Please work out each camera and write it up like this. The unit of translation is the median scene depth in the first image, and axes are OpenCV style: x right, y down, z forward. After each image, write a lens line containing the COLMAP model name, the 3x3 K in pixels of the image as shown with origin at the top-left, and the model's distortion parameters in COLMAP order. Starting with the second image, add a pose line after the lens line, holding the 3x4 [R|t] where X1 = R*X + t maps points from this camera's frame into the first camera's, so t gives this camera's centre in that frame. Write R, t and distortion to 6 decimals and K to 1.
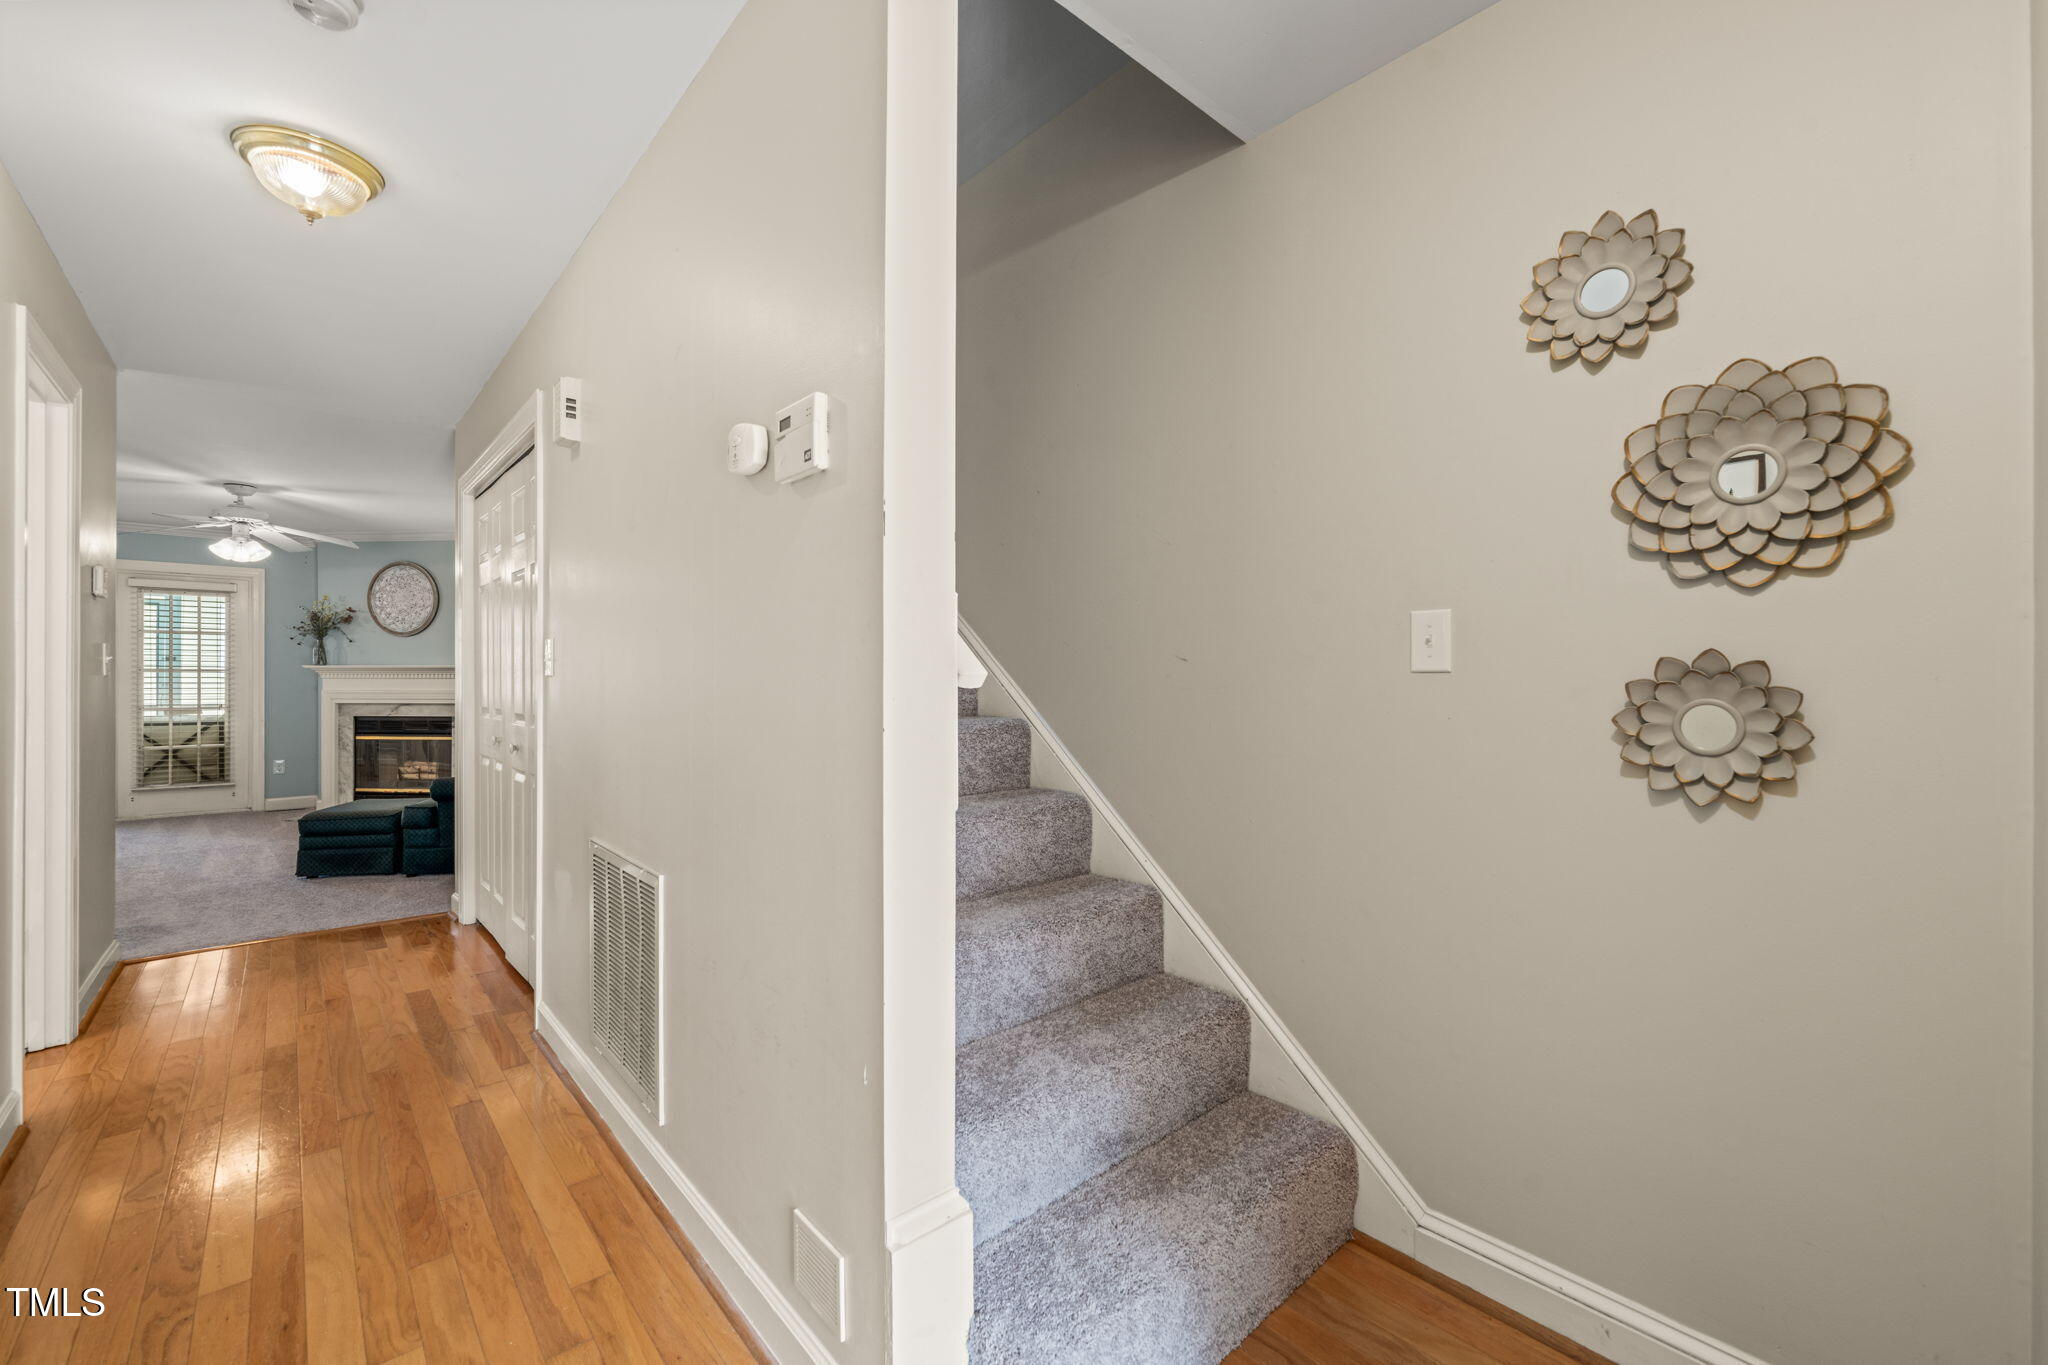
lens RADIAL K [[821.3, 0, 1025.0], [0, 821.3, 675.2], [0, 0, 1]] dist [-0.001574, -0.000266]
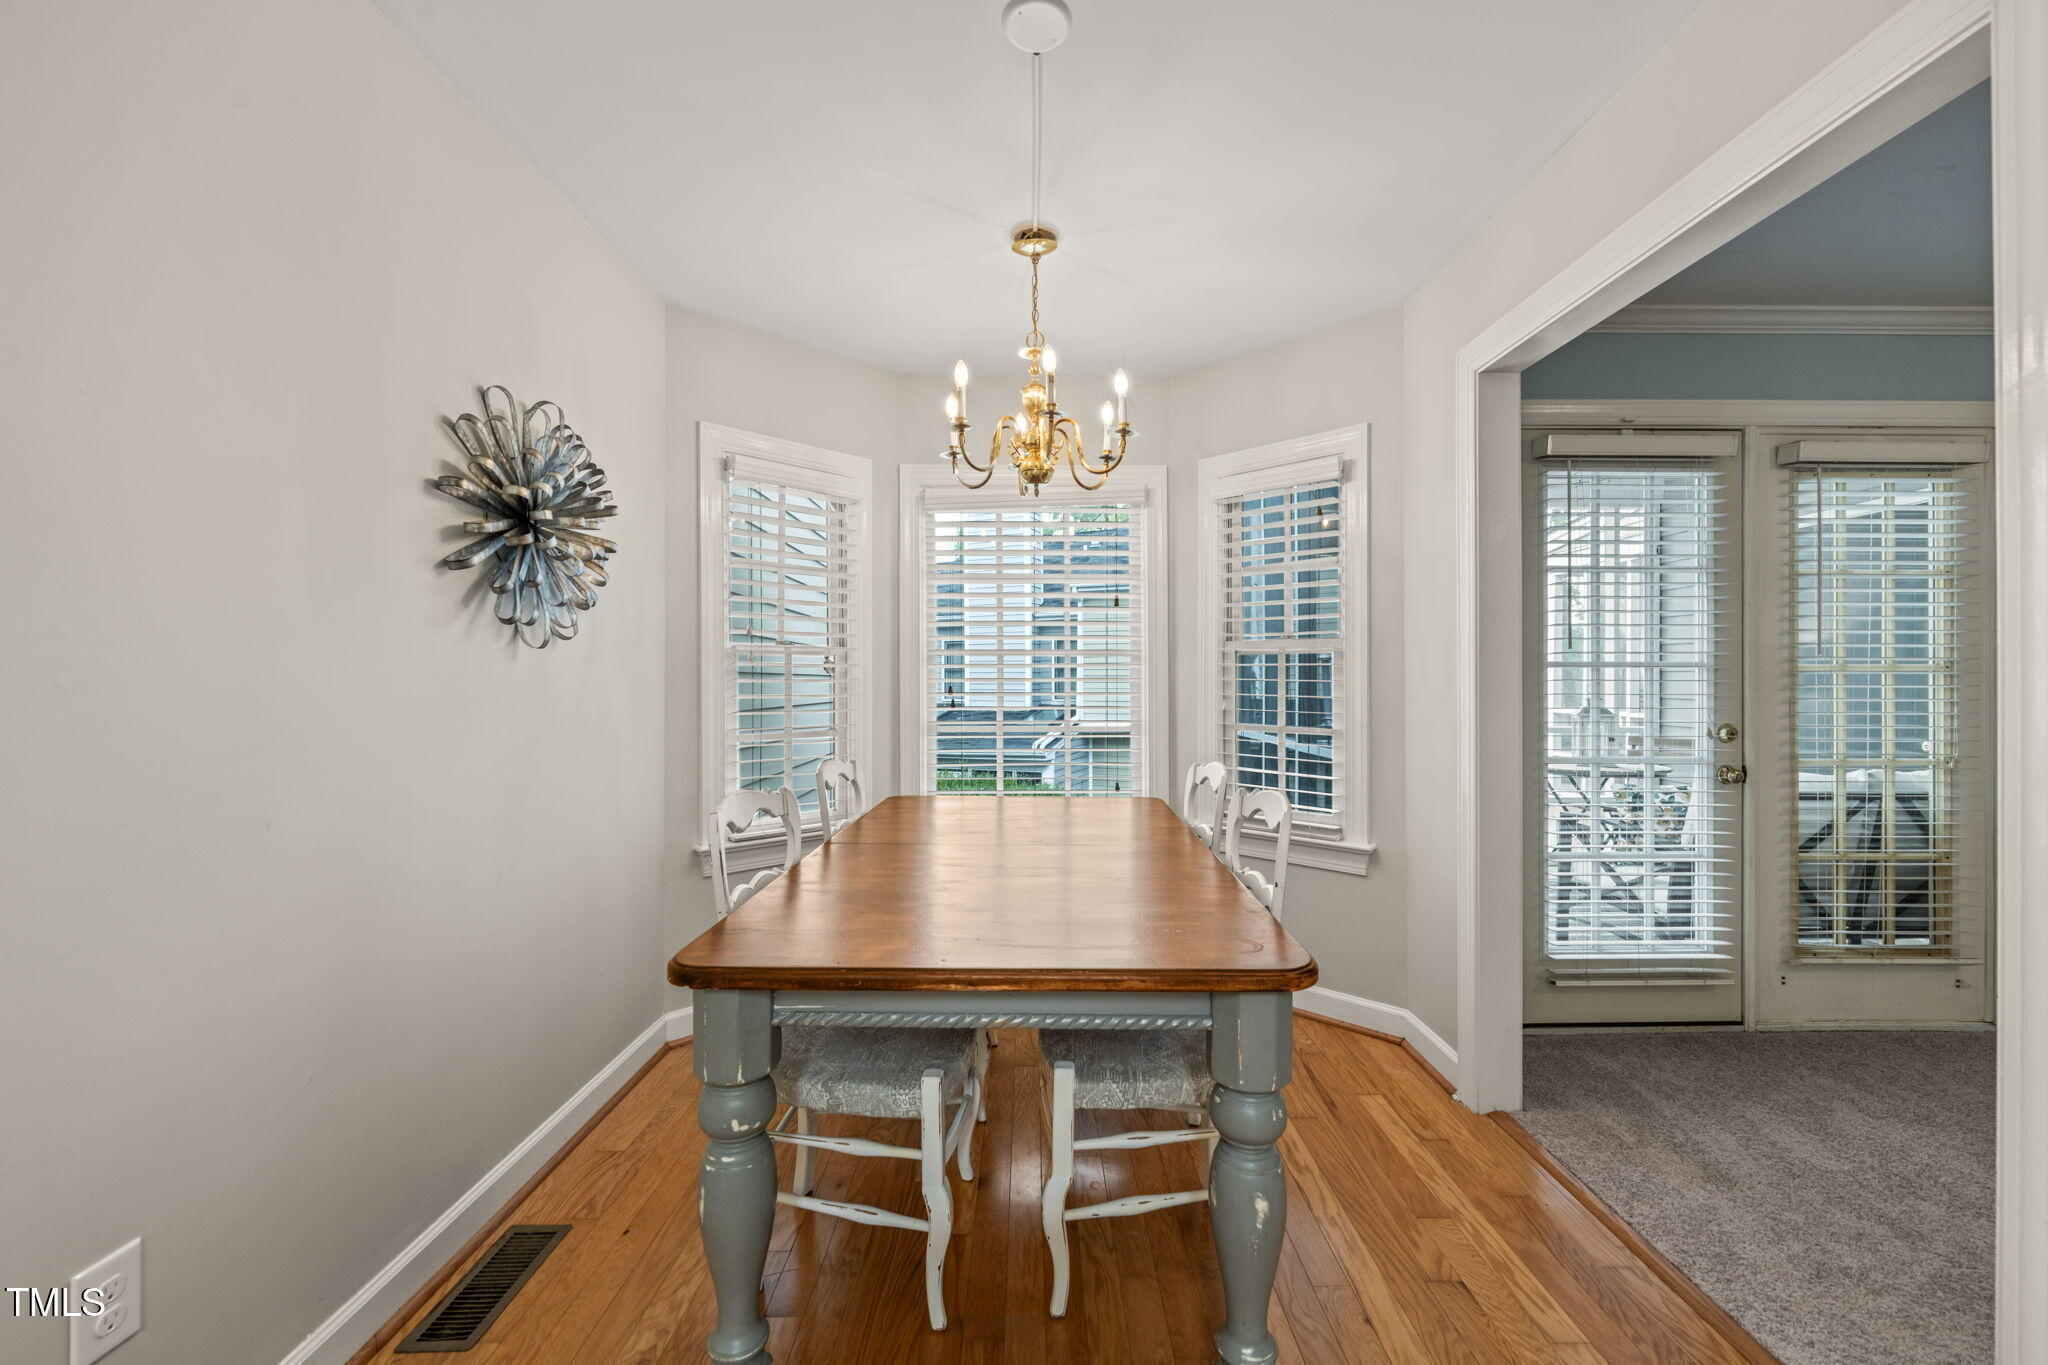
lens RADIAL K [[821.3, 0, 1029.5], [0, 821.3, 683.2], [0, 0, 1]] dist [-0.001574, -0.000266]
pose [[0.743665, -0.000112, -0.668552, -1.035011], [0.001690, 0.999997, 0.001713, 0.000000], [0.668550, -0.002403, 0.743663, 0.415573]]
